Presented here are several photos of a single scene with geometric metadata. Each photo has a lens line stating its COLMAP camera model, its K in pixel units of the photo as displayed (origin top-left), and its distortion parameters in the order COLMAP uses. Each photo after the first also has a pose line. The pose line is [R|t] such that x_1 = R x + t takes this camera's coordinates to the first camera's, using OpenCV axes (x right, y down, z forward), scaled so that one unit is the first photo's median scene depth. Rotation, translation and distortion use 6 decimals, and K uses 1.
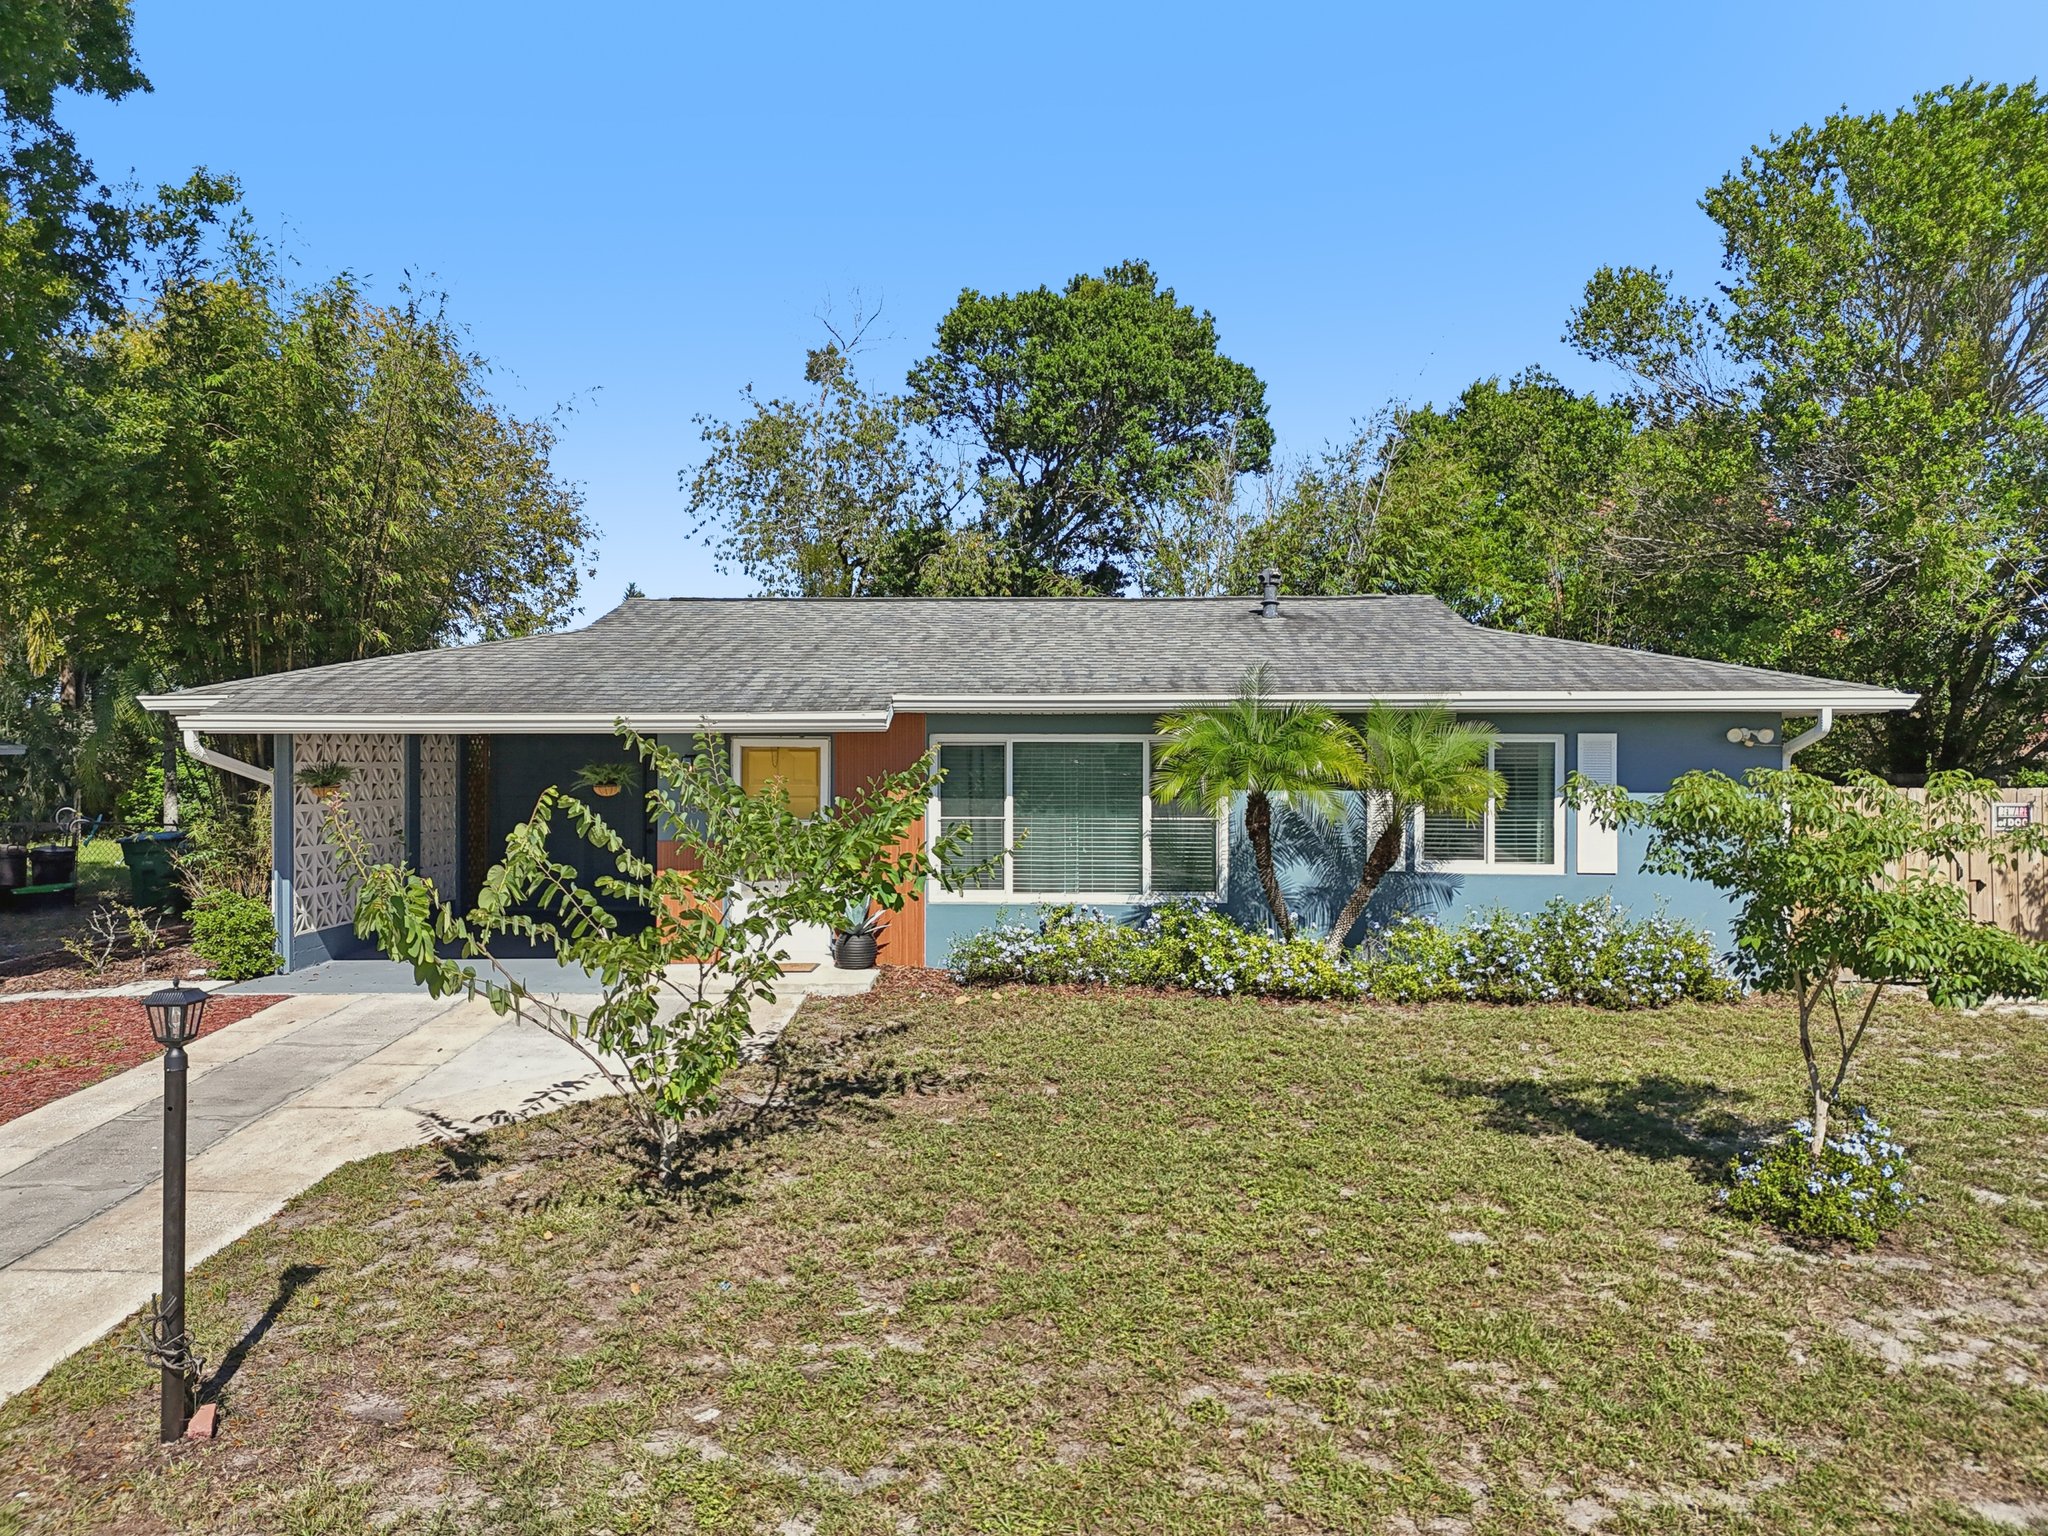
lens RADIAL K [[1483.5, 0, 1024.0], [0, 1483.5, 768.0], [0, 0, 1]] dist [0.072992, -0.067436]
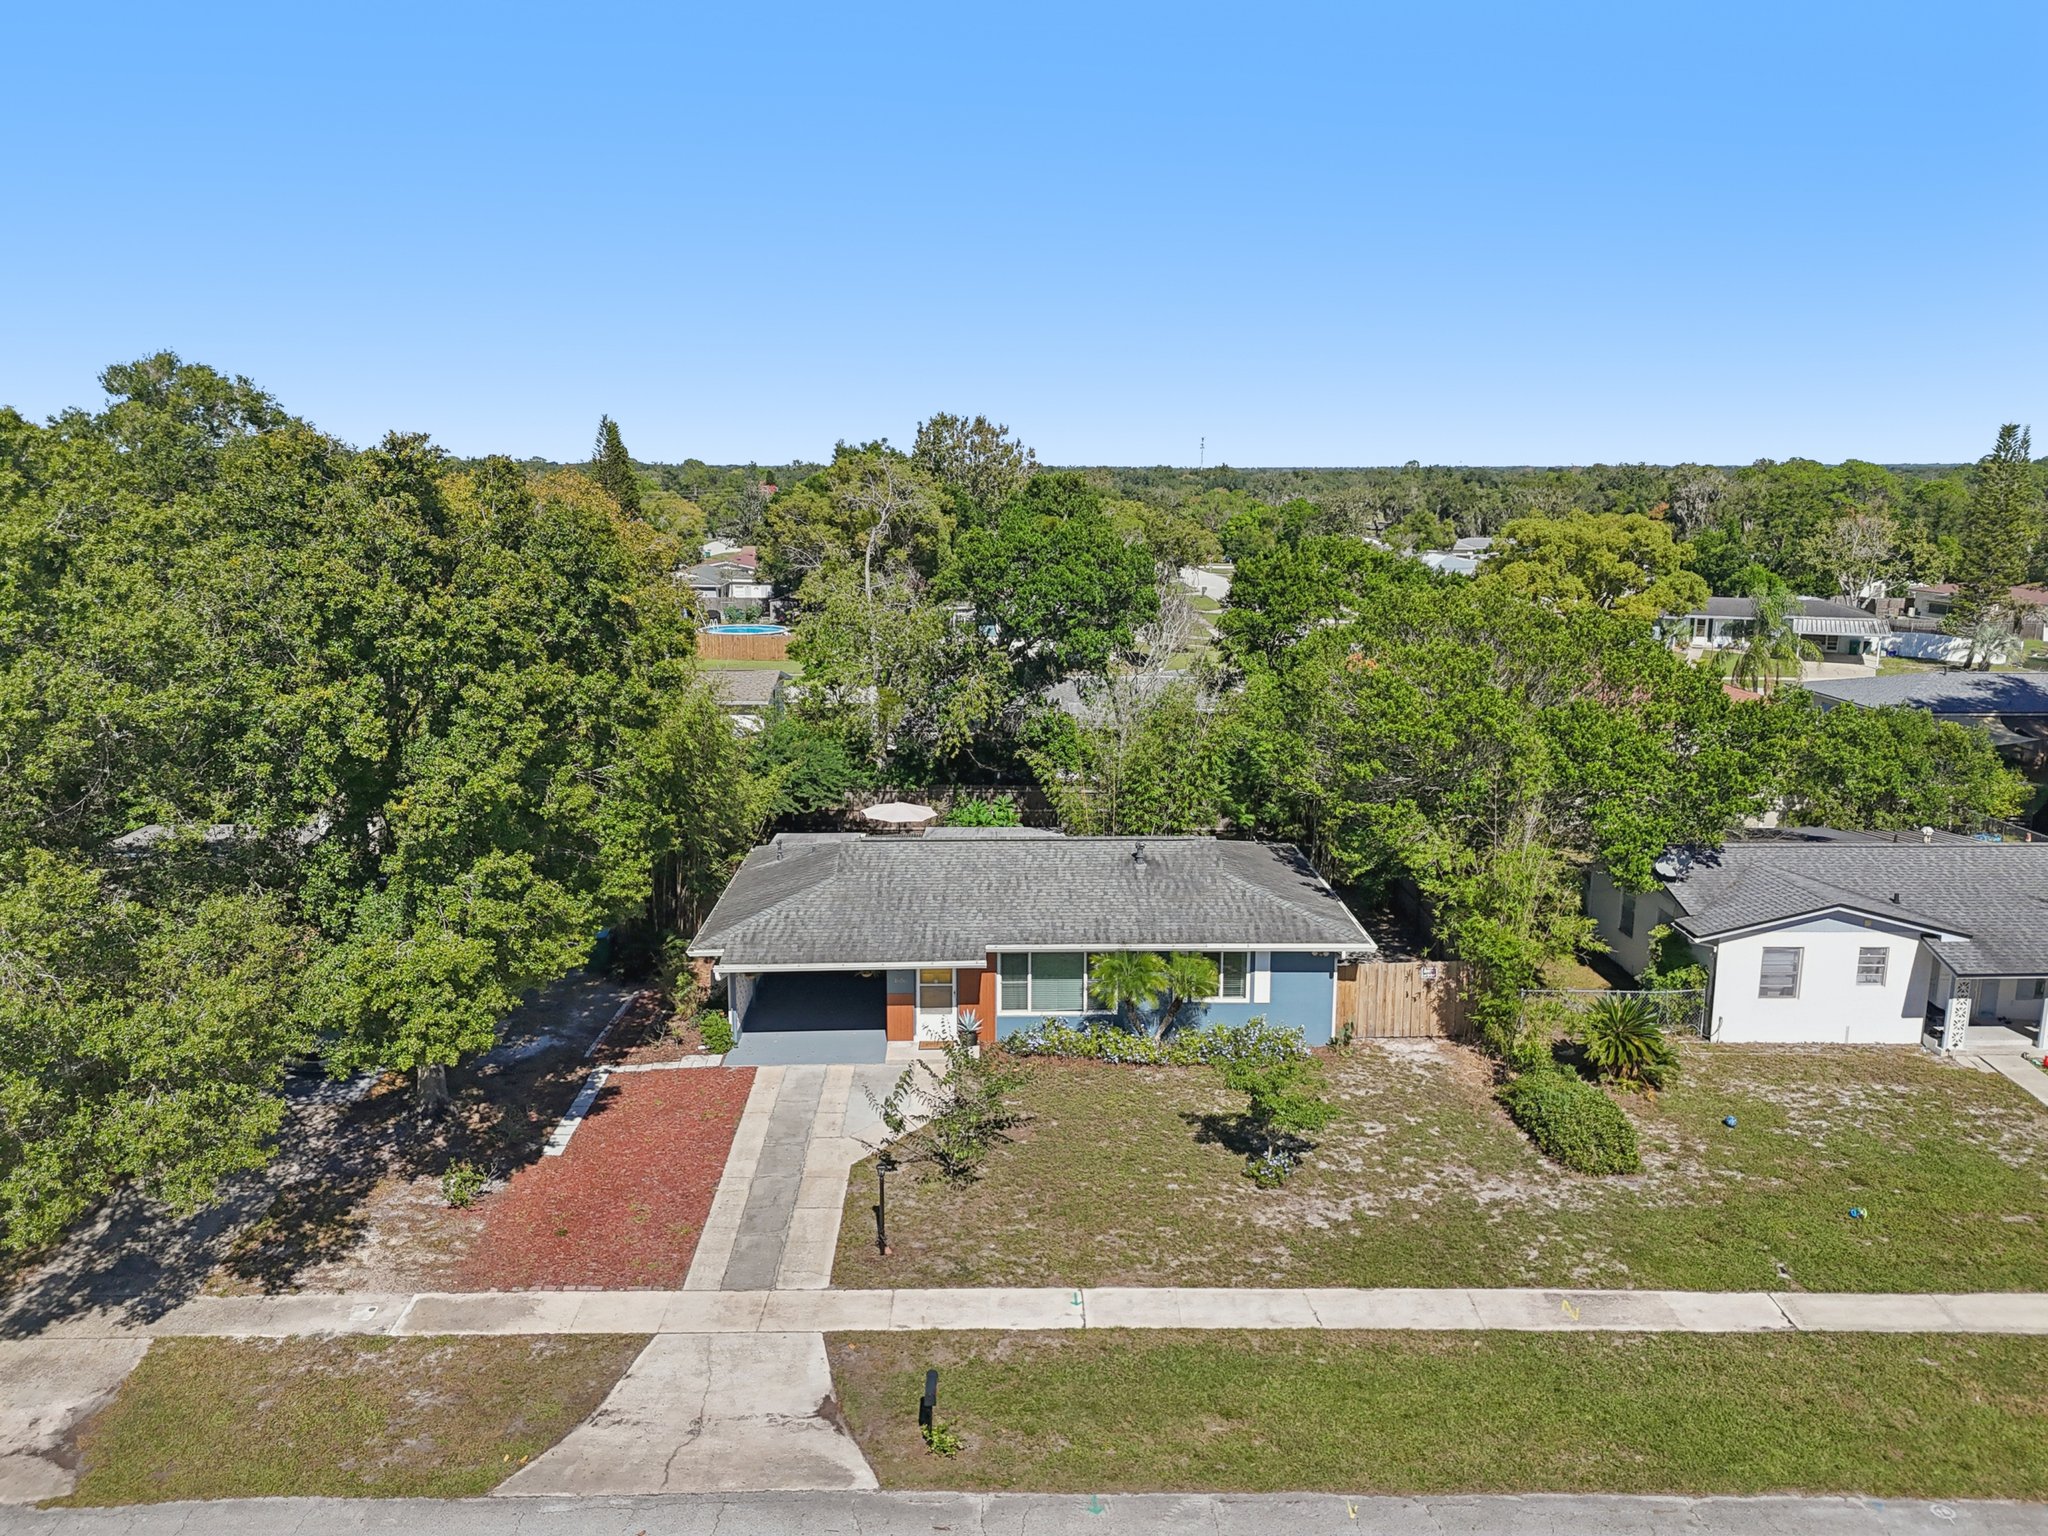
lens RADIAL K [[1501.9, 0, 1022.5], [0, 1501.9, 734.1], [0, 0, 1]] dist [0.061275, -0.046309]
pose [[0.998846, -0.010480, 0.046876, -0.136011], [0.002153, 0.984696, 0.174269, -0.813480], [-0.047985, -0.173967, 0.983582, -1.391545]]
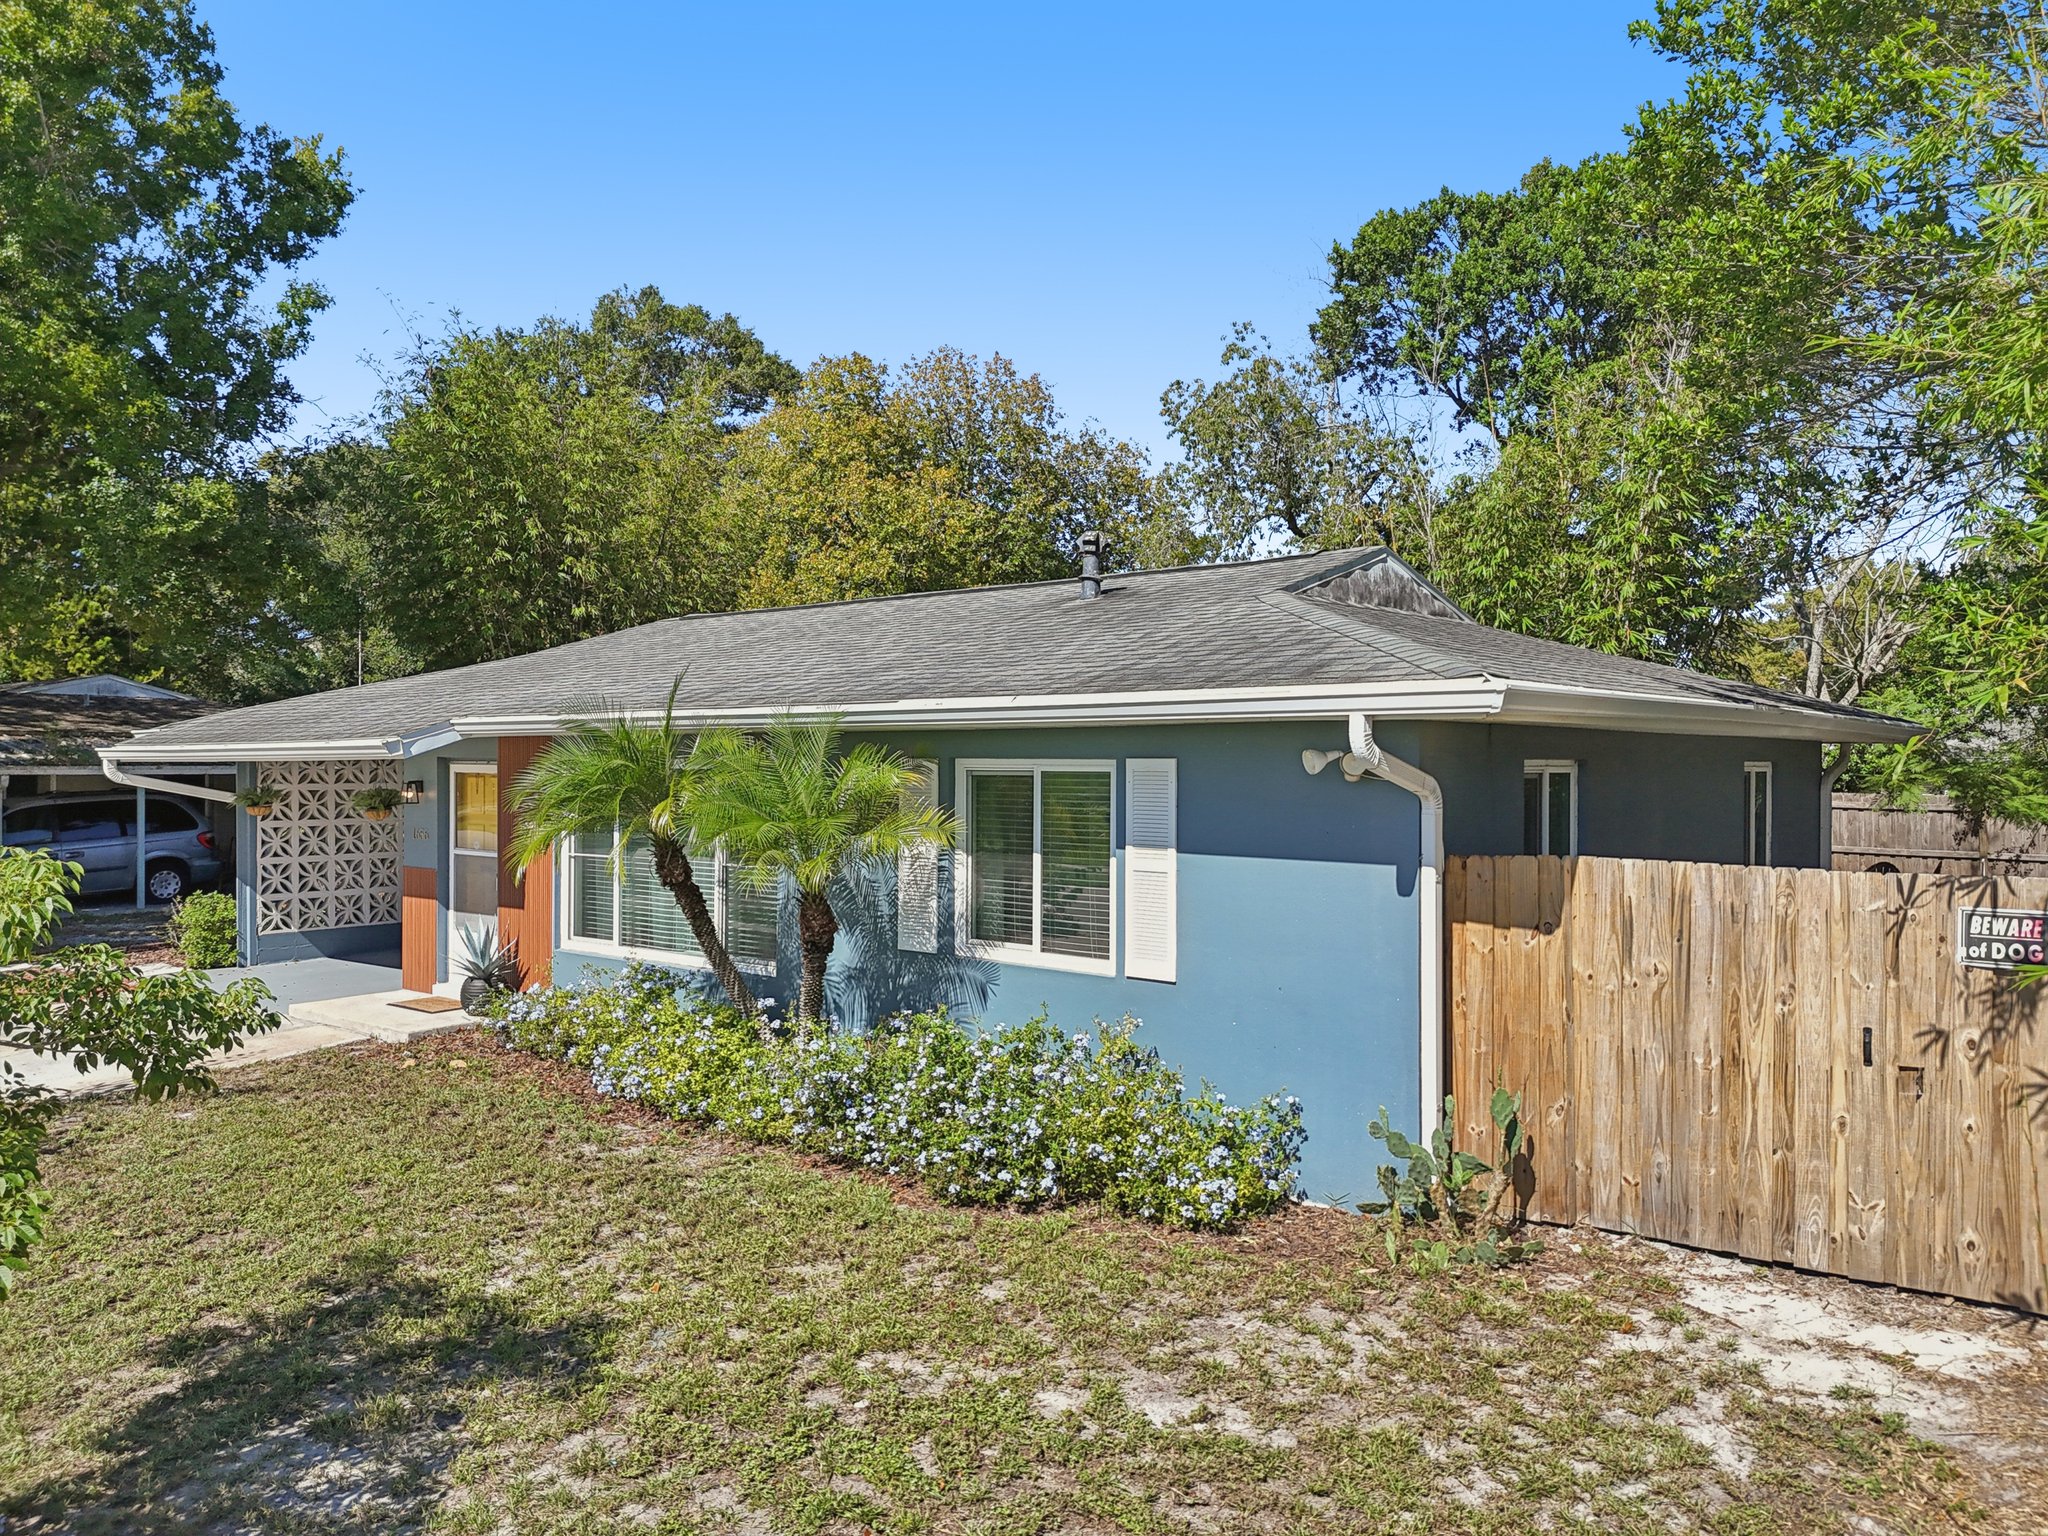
lens RADIAL K [[1528.7, 0, 1024.0], [0, 1528.7, 768.0], [0, 0, 1]] dist [0.026044, -0.002102]
pose [[0.779129, 0.002507, -0.626859, 0.734652], [-0.002581, 0.999996, 0.000791, -0.018916], [0.626859, 0.001002, 0.779132, 0.467360]]
